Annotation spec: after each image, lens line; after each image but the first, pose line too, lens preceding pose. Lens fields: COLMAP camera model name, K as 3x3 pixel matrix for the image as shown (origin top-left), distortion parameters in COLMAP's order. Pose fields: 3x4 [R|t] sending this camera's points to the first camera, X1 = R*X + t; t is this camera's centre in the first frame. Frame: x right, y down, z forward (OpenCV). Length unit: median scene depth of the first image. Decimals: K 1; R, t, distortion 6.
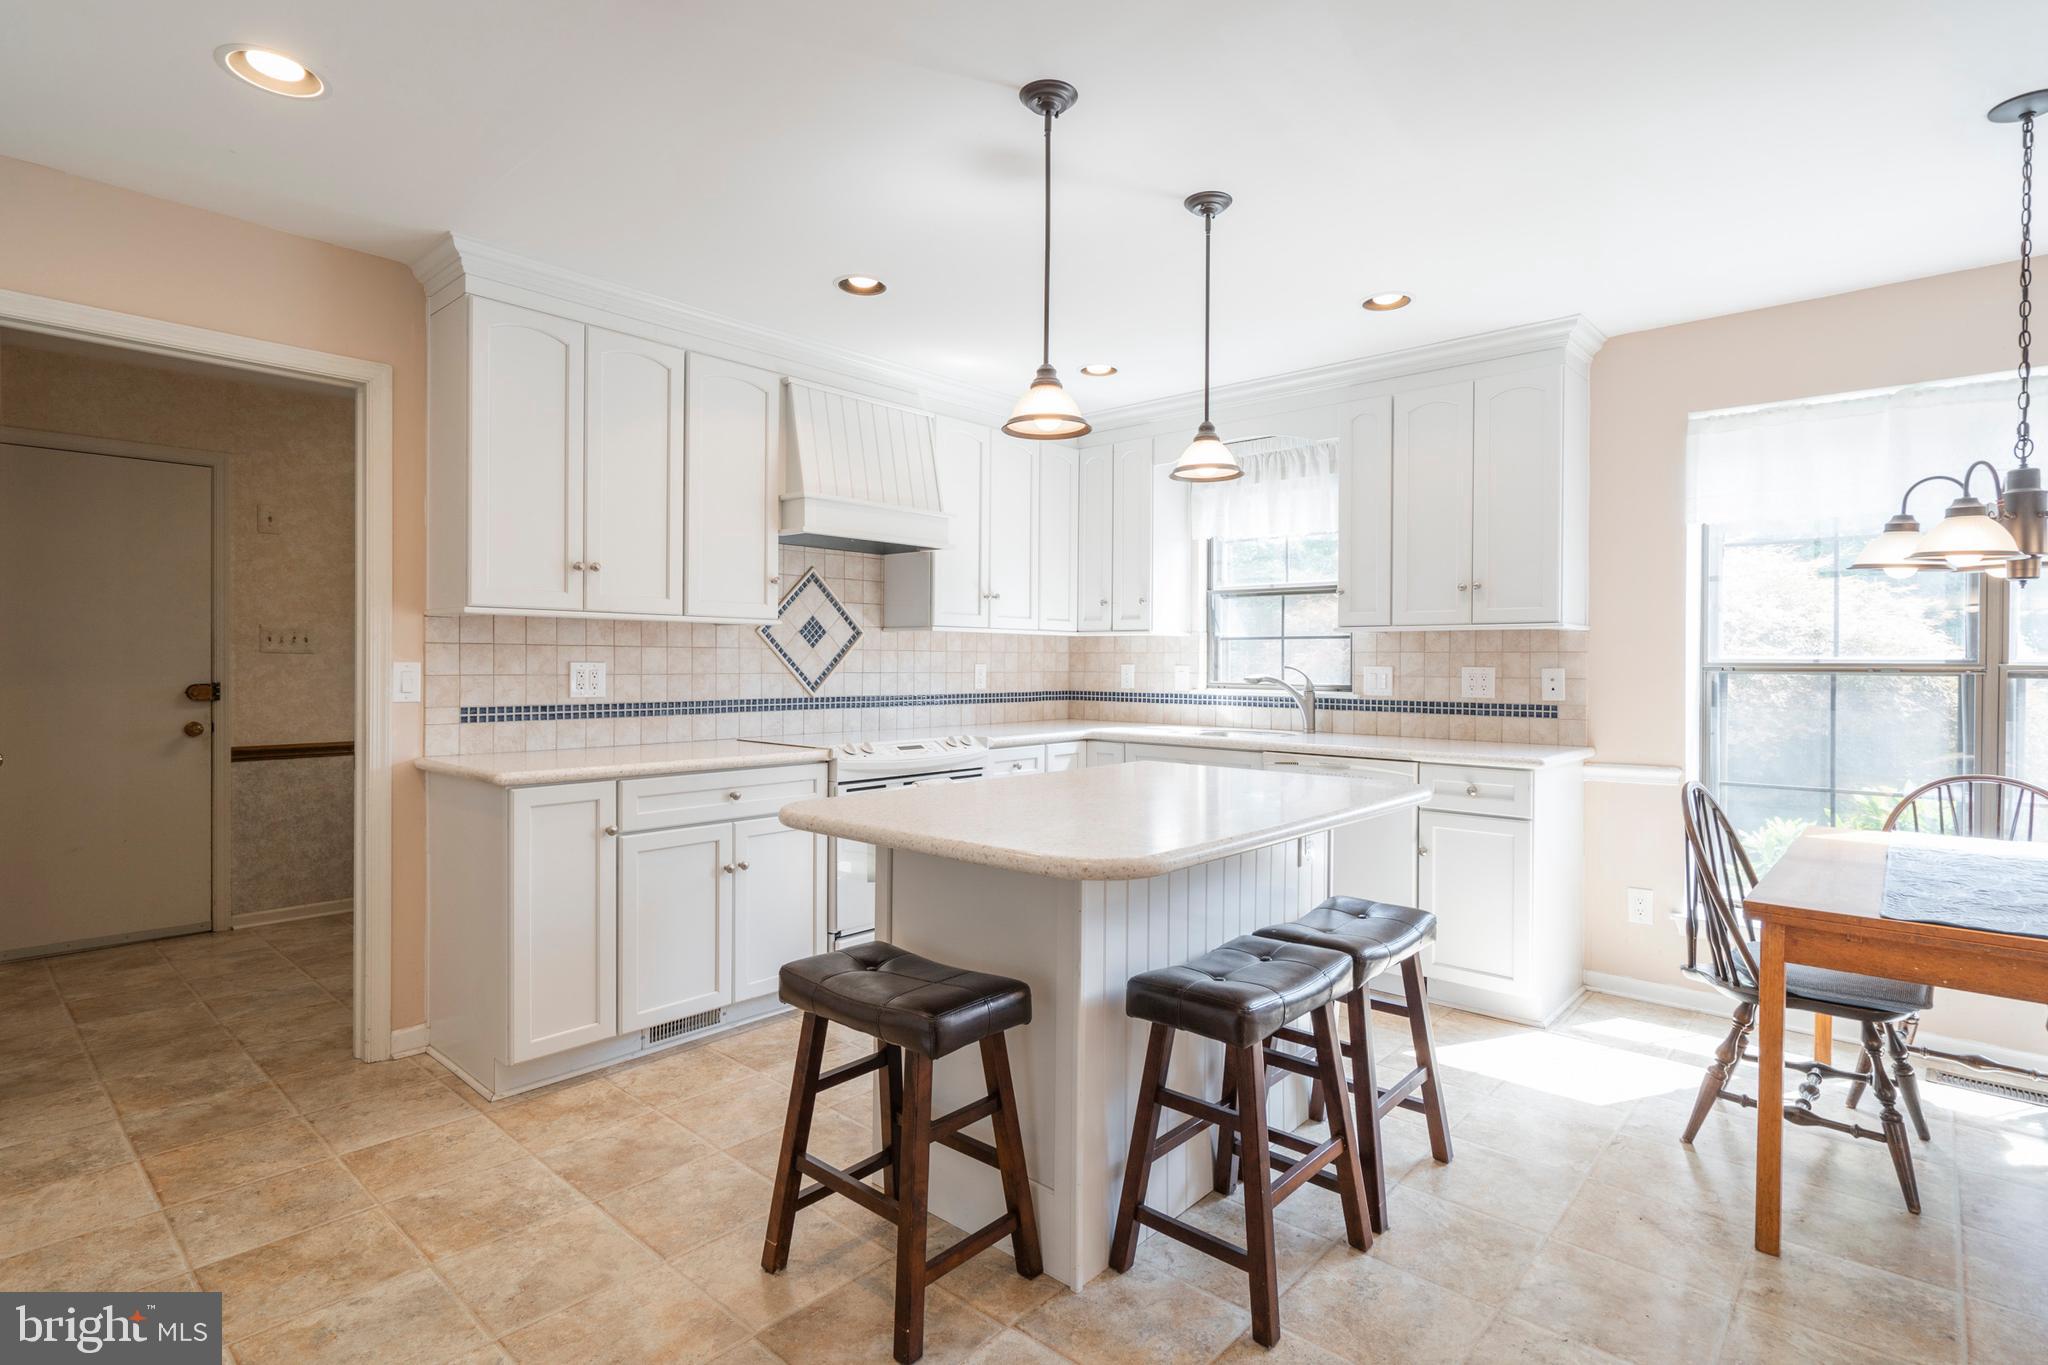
lens RADIAL K [[1016.1, 0, 1029.0], [0, 1016.1, 670.9], [0, 0, 1]] dist [0.000845, -0.000576]
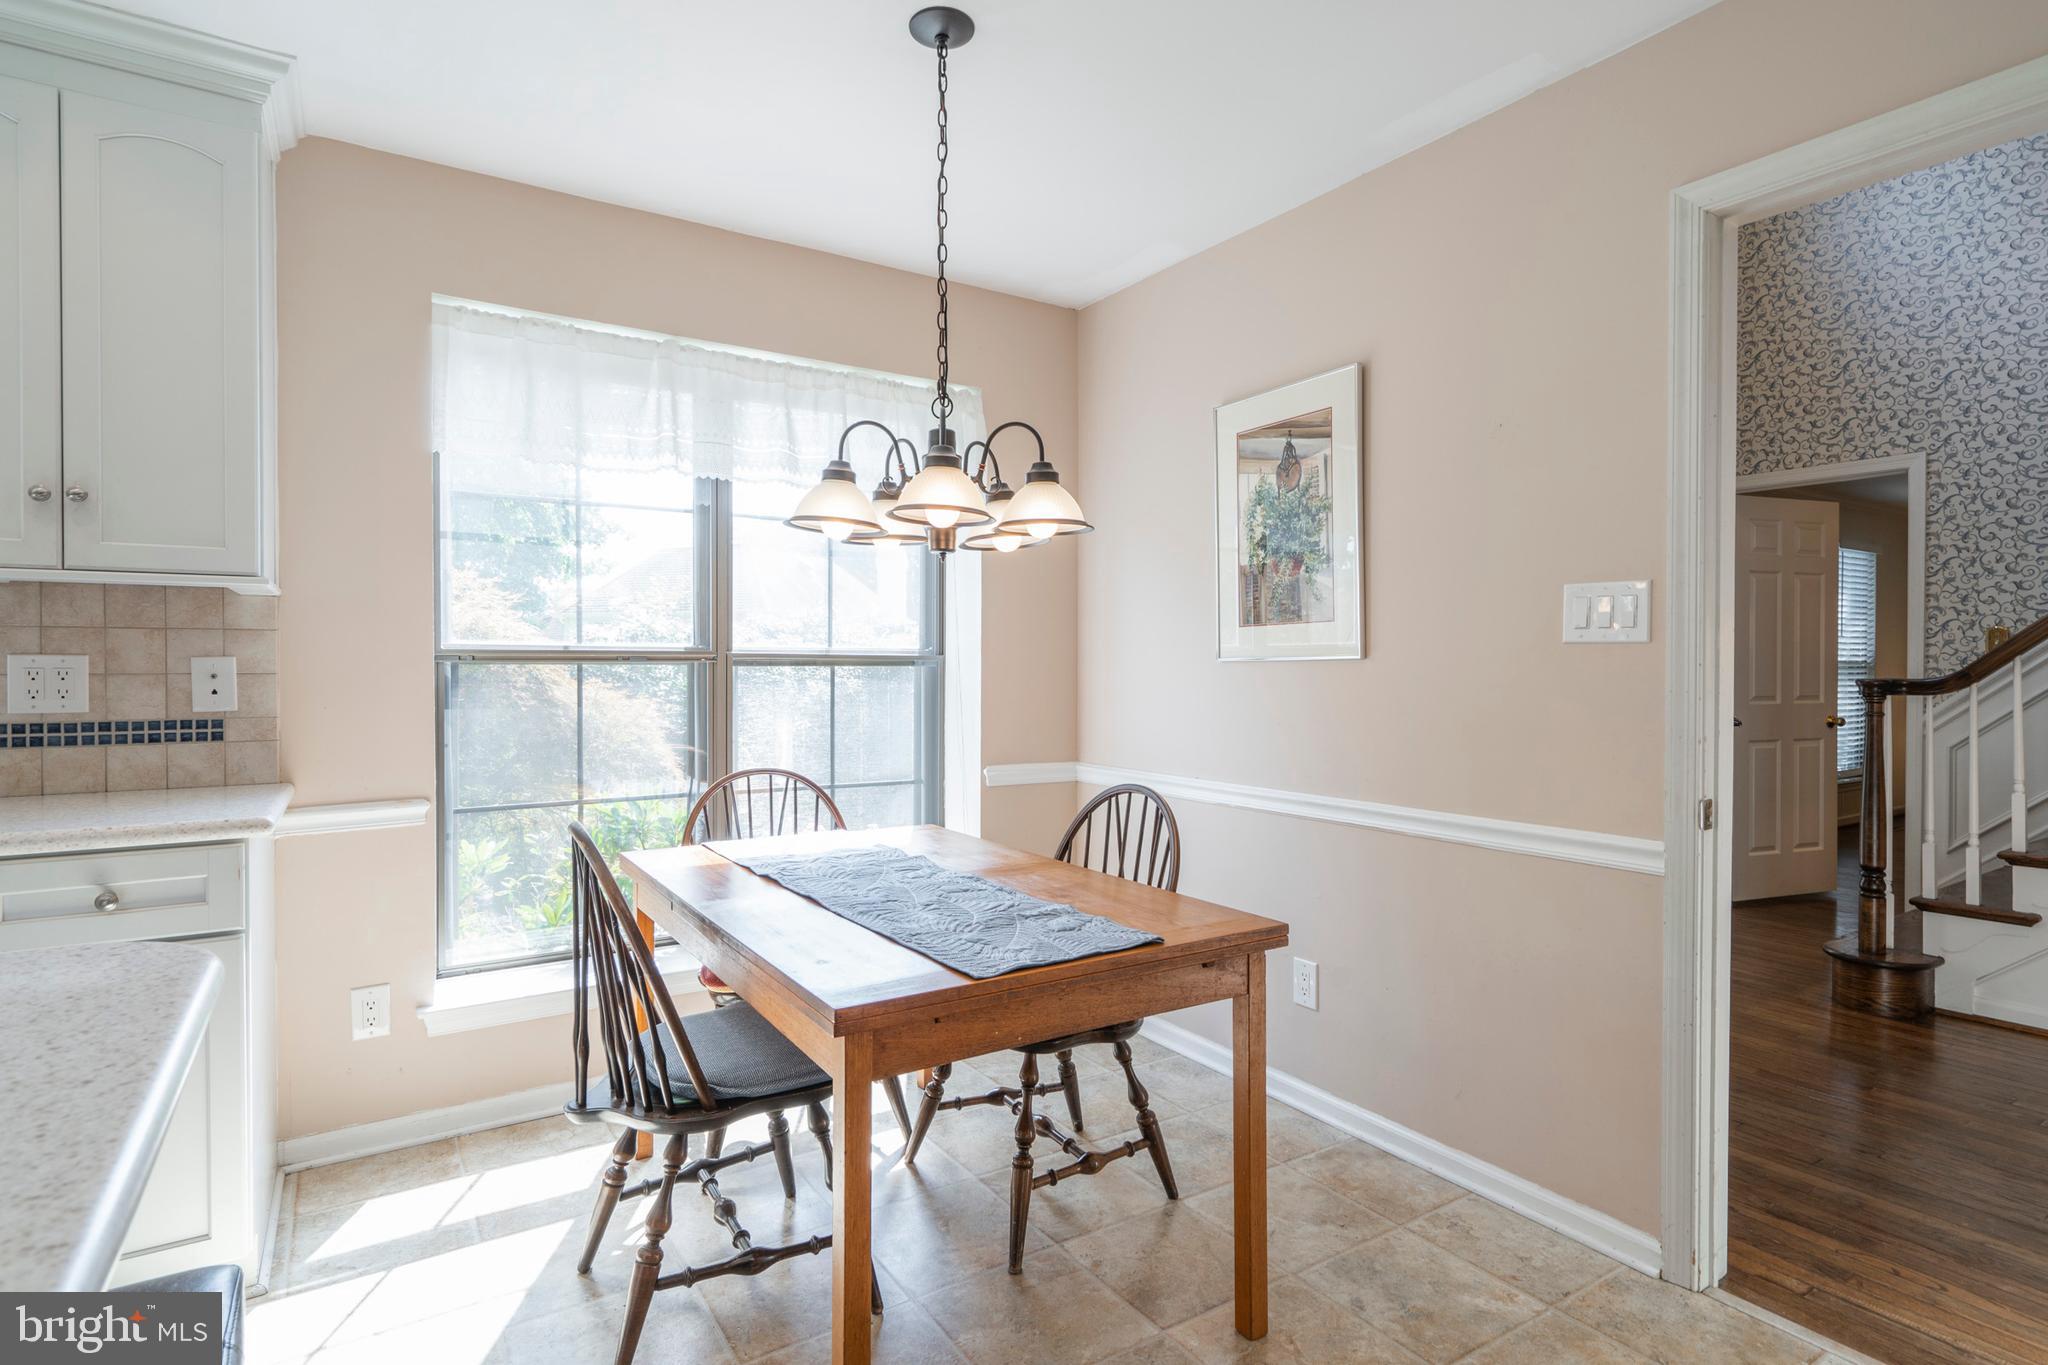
lens RADIAL K [[1034.5, 0, 1033.5], [0, 1034.5, 671.3], [0, 0, 1]] dist [-0.001971, 0.001897]
pose [[0.263222, -0.010940, 0.964673, 0.059033], [0.009956, 0.999913, 0.008623, 0.005315], [-0.964684, 0.007335, 0.263308, 0.371016]]
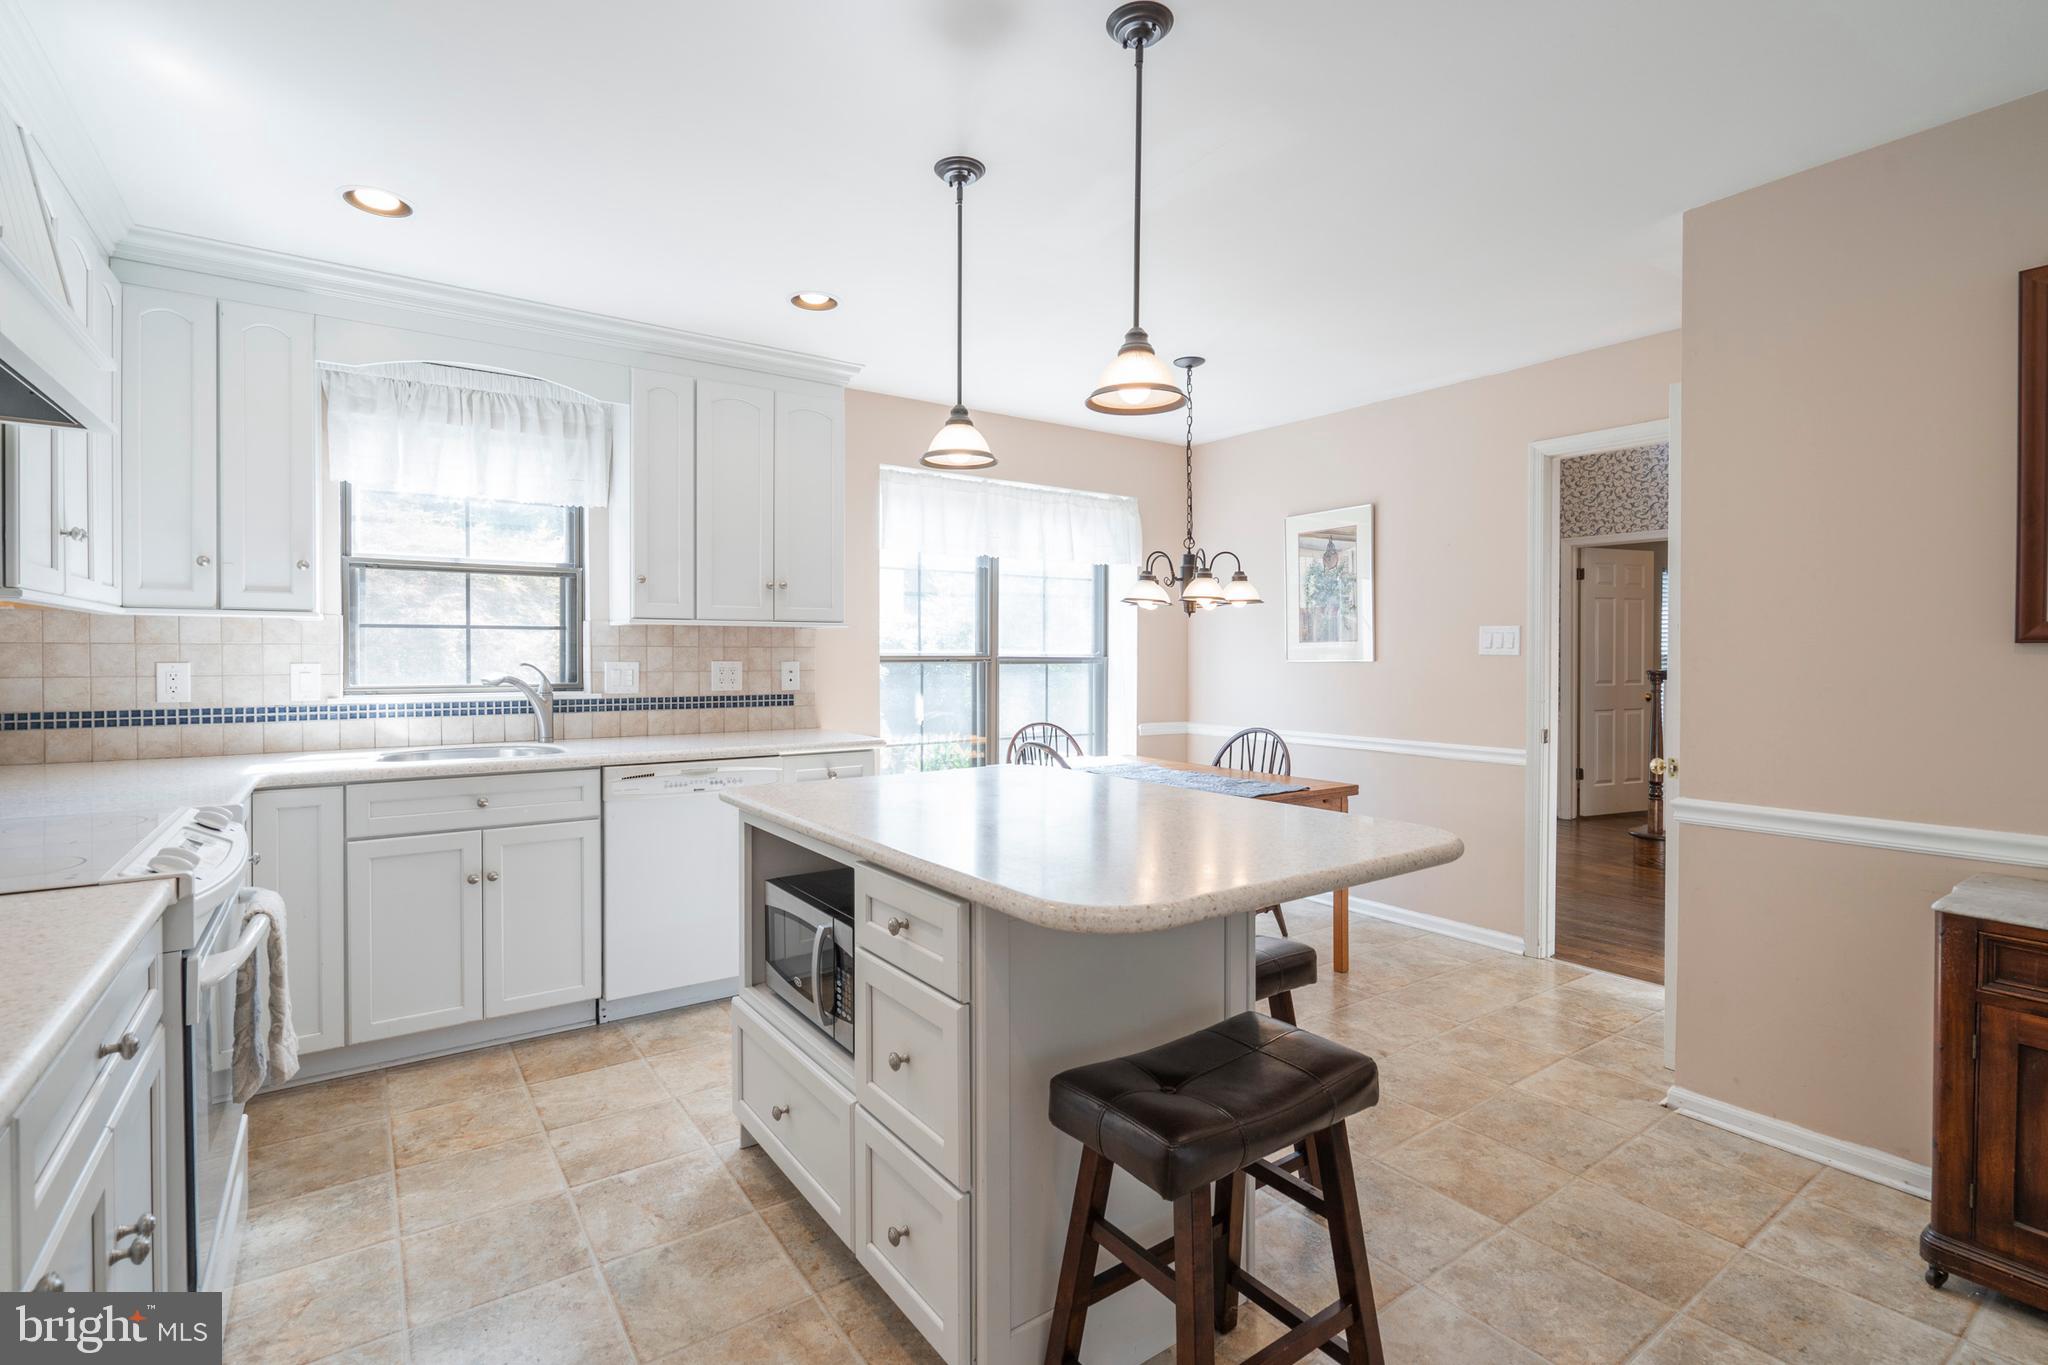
lens RADIAL K [[947.5, 0, 1038.2], [0, 947.5, 661.4], [0, 0, 1]] dist [-0.003729, -0.000656]
pose [[0.217497, -0.012752, 0.975978, -0.442344], [0.009898, 0.999892, 0.010858, -0.011075], [-0.976011, 0.007299, 0.217600, 0.487128]]
